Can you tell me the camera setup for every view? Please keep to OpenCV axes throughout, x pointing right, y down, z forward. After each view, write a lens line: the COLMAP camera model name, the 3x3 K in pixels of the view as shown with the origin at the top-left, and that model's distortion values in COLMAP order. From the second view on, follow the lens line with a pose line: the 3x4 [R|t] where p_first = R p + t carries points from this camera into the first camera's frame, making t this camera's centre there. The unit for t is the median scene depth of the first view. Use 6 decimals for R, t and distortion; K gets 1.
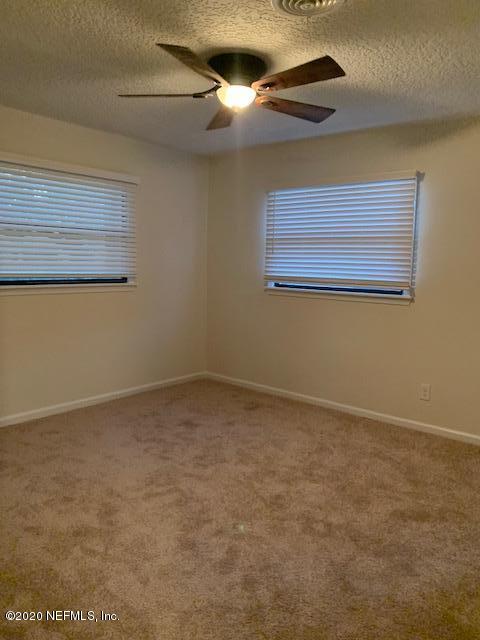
lens RADIAL K [[491.6, 0, 239.1], [0, 491.6, 319.9], [0, 0, 1]] dist [0.013500, 0.003549]
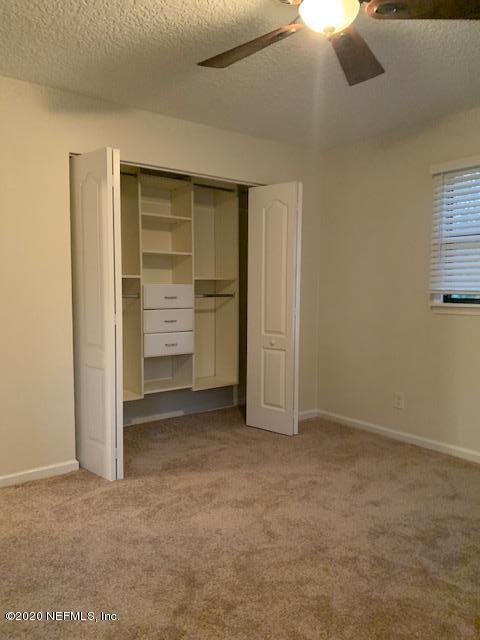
lens RADIAL K [[491.6, 0, 239.0], [0, 491.6, 320.2], [0, 0, 1]] dist [0.013500, 0.003549]
pose [[-0.228967, 0.039738, -0.972623, 0.559104], [-0.115289, 0.991027, 0.067630, -0.057871], [0.966583, 0.127618, -0.222331, 0.879260]]
